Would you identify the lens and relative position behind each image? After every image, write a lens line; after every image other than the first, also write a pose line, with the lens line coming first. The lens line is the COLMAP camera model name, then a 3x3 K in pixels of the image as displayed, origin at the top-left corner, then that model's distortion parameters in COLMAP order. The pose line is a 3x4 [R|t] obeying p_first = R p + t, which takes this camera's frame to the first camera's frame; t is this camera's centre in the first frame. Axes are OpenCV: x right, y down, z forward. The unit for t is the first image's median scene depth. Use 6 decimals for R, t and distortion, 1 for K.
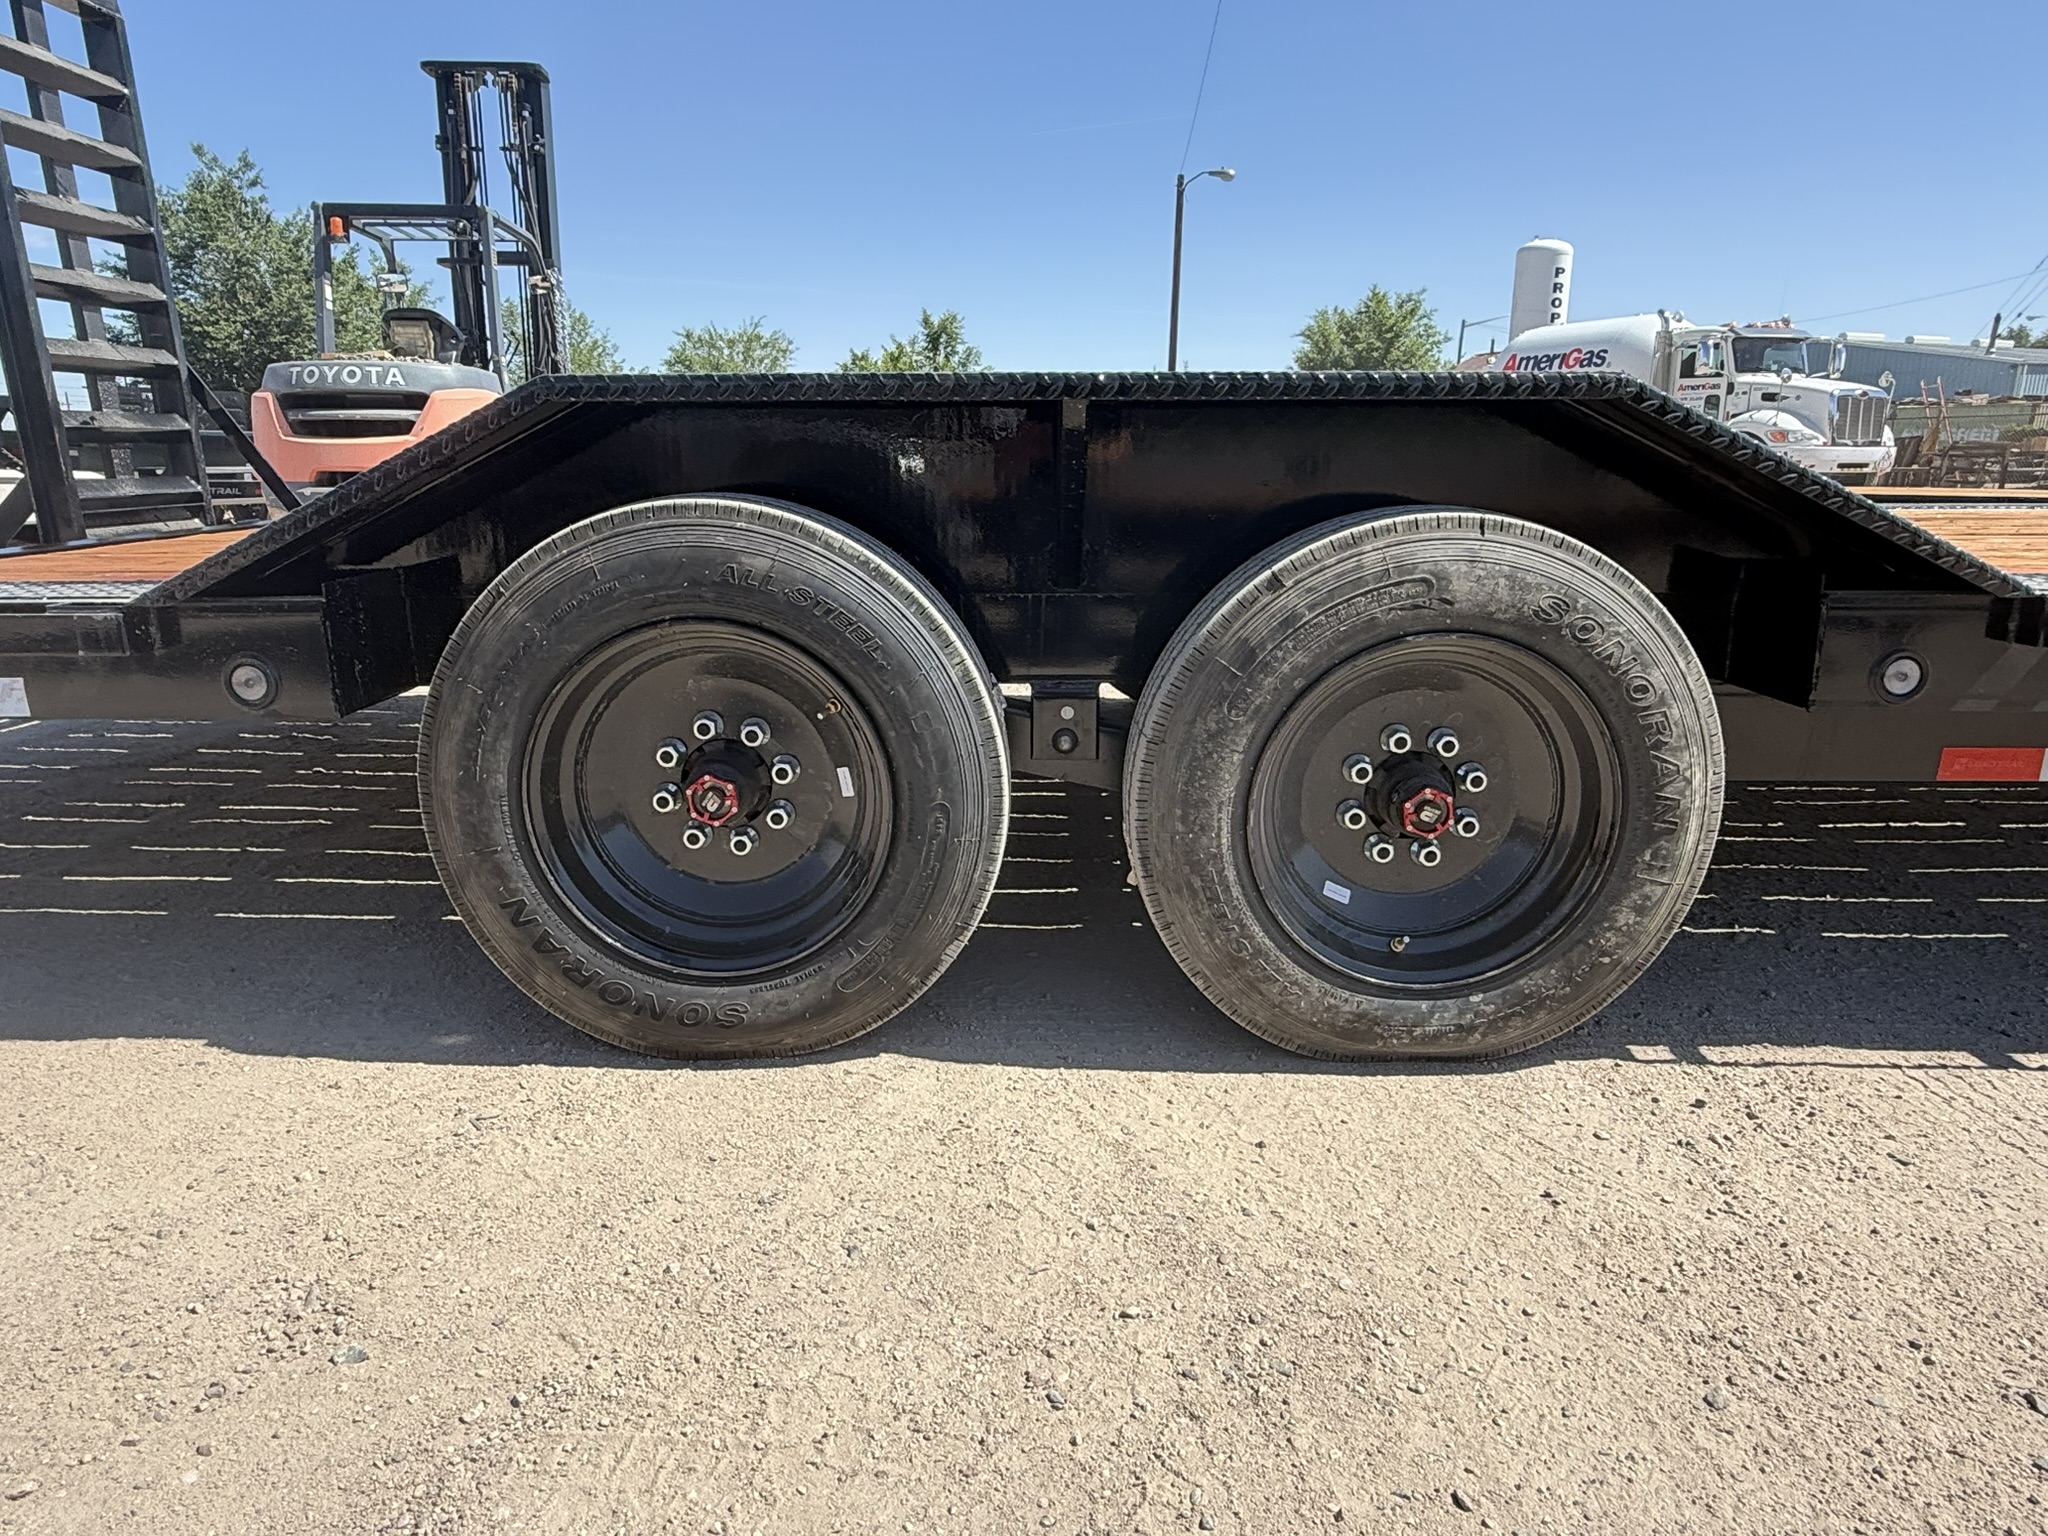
lens RADIAL K [[1308.7, 0, 1024.0], [0, 1308.7, 768.0], [0, 0, 1]] dist [-0.006611, -0.002943]
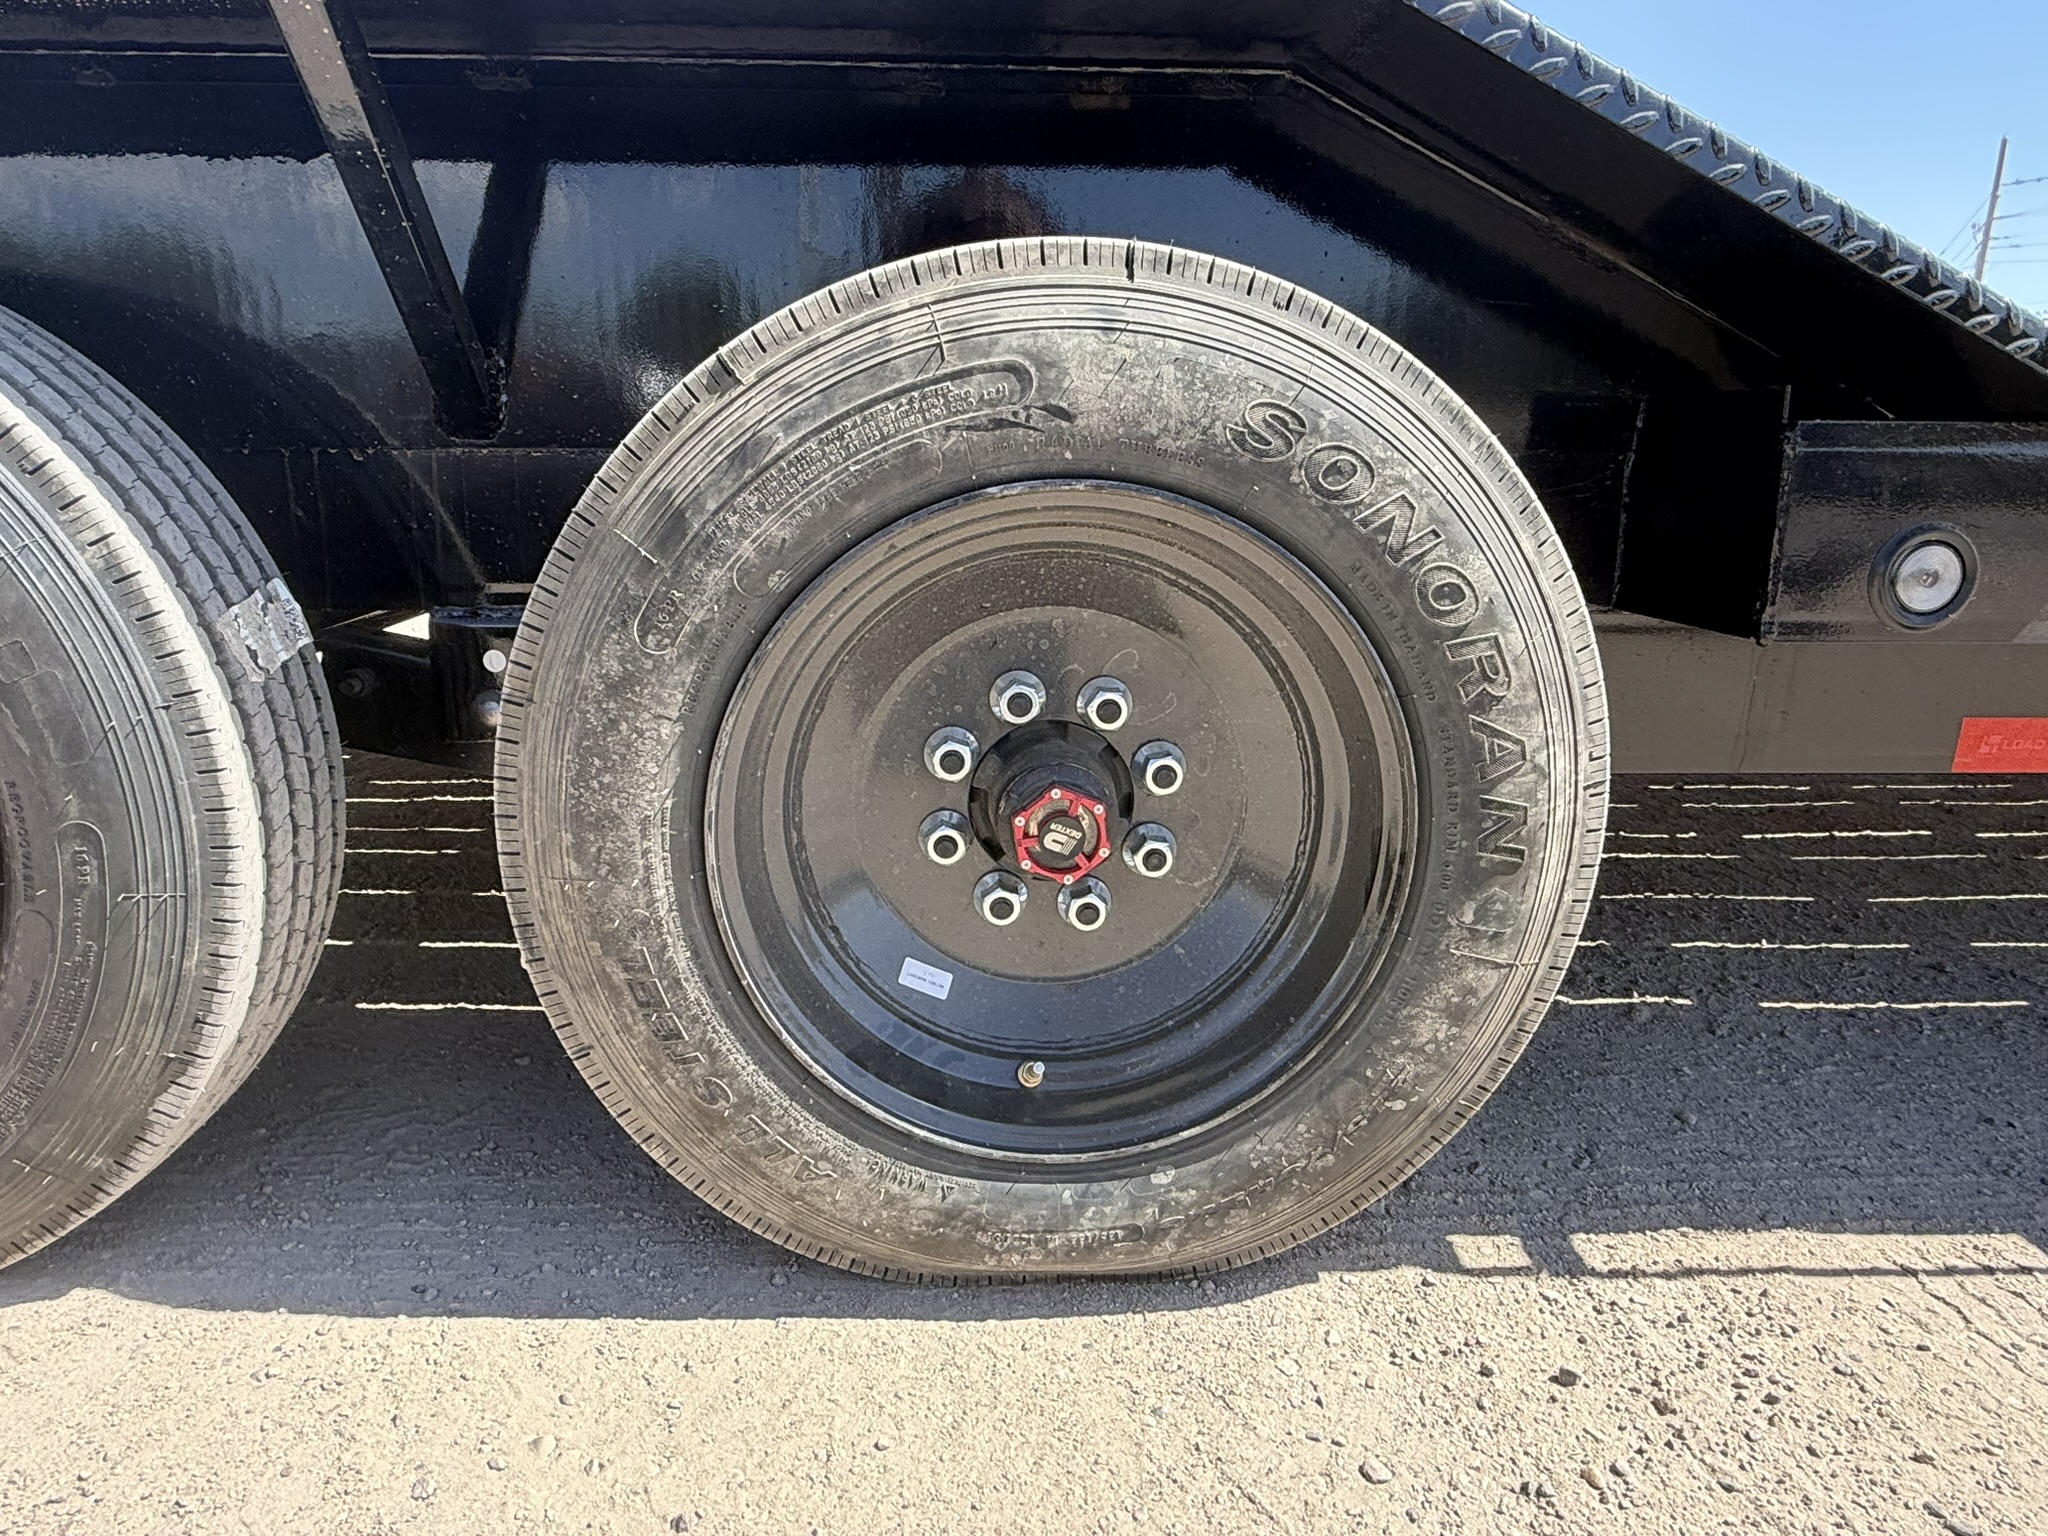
lens RADIAL K [[1273.3, 0, 1024.0], [0, 1273.3, 768.0], [0, 0, 1]] dist [-0.010504, -0.000461]
pose [[0.998738, -0.004699, 0.050001, 0.266515], [0.004852, 0.999984, -0.002944, 0.008511], [-0.049986, 0.003182, 0.998745, 0.484673]]
